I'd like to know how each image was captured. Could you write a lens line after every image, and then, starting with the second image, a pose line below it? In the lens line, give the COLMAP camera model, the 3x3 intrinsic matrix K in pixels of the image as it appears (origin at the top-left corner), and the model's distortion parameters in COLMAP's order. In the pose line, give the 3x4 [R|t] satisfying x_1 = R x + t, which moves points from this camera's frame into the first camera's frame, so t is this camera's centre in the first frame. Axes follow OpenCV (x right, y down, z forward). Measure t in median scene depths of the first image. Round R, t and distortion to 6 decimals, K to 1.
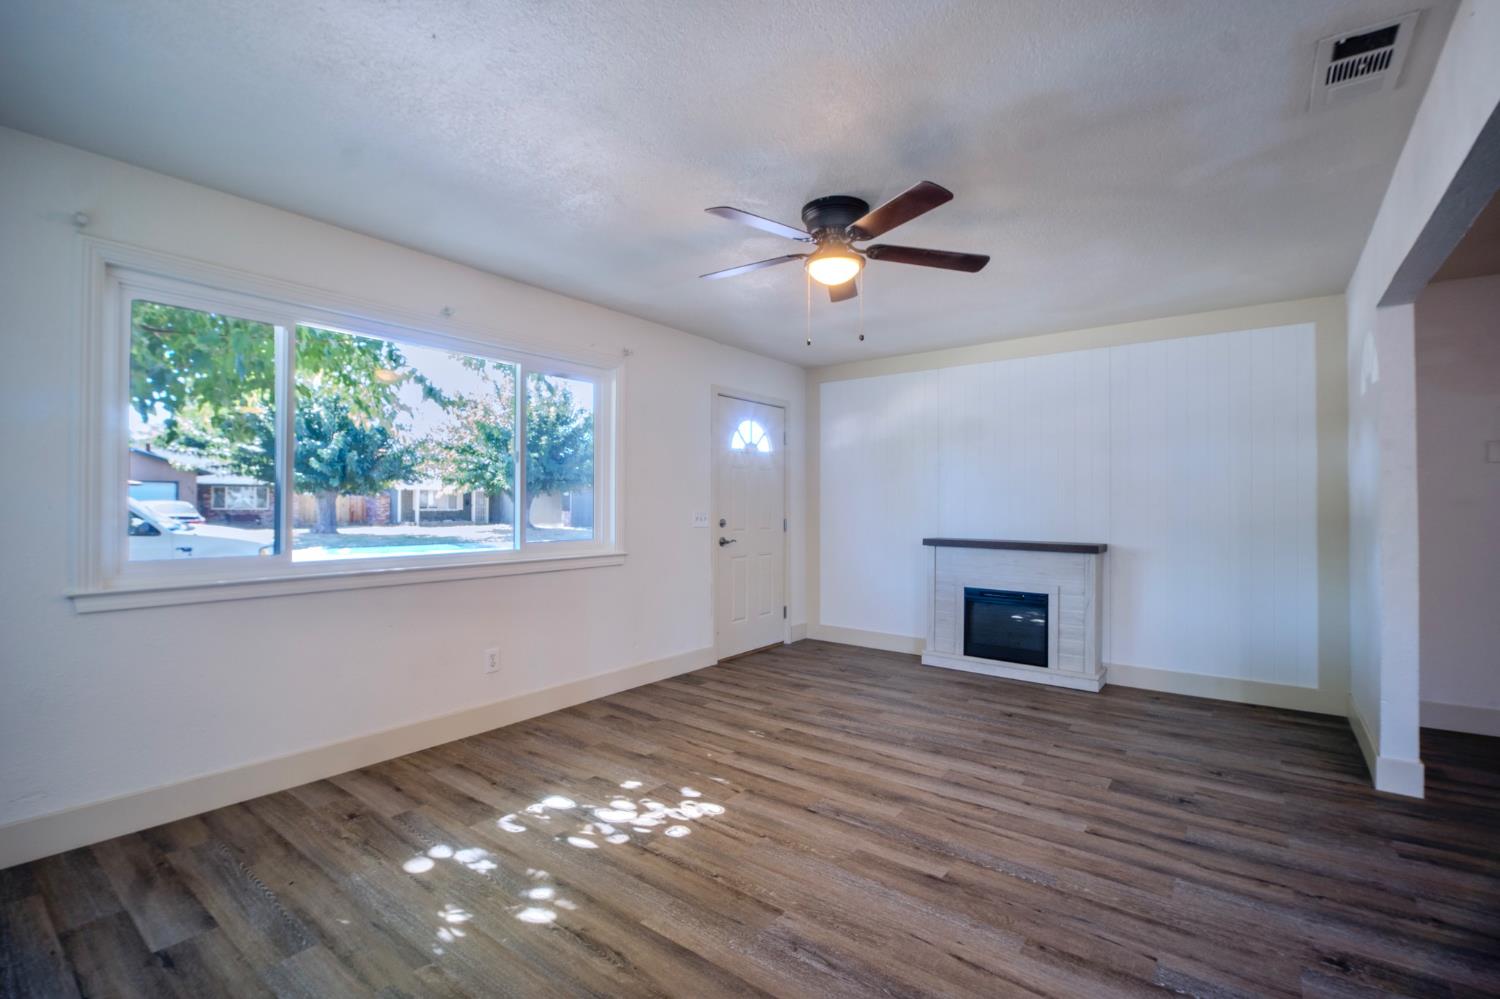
lens RADIAL K [[671.7, 0, 749.1], [0, 671.7, 501.7], [0, 0, 1]] dist [-0.003316, -0.007787]
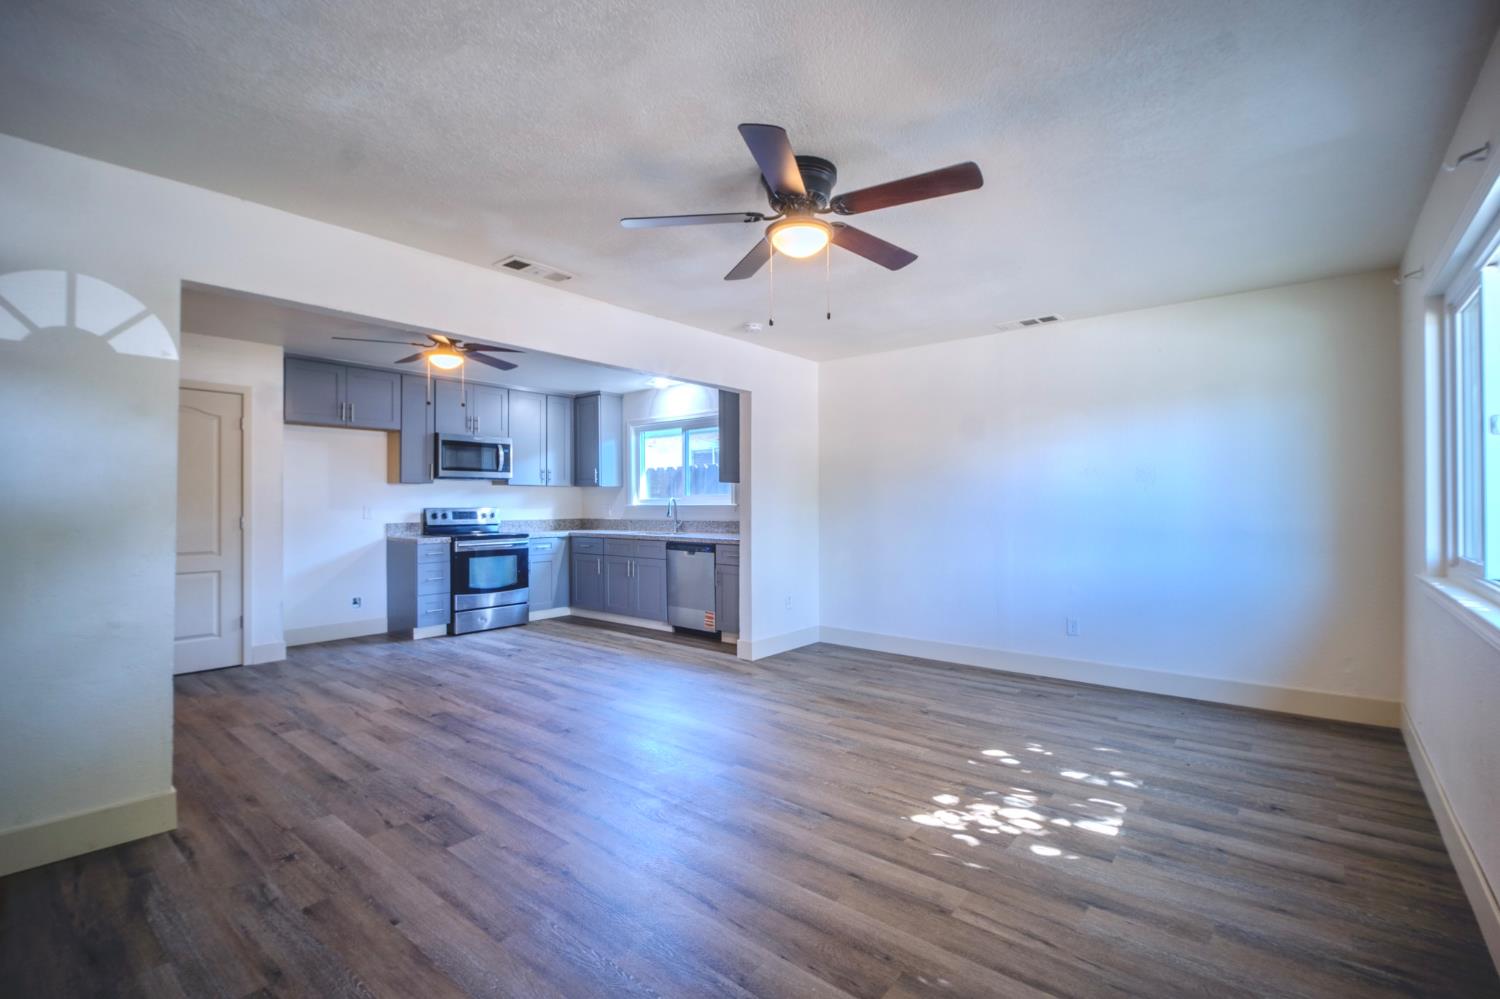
lens RADIAL K [[671.7, 0, 750.8], [0, 671.7, 494.7], [0, 0, 1]] dist [-0.003316, -0.007787]
pose [[-0.999243, -0.000946, 0.038883, 0.163437], [-0.001527, 0.999887, -0.014930, 0.005671], [-0.038865, -0.014978, -0.999132, 1.961858]]
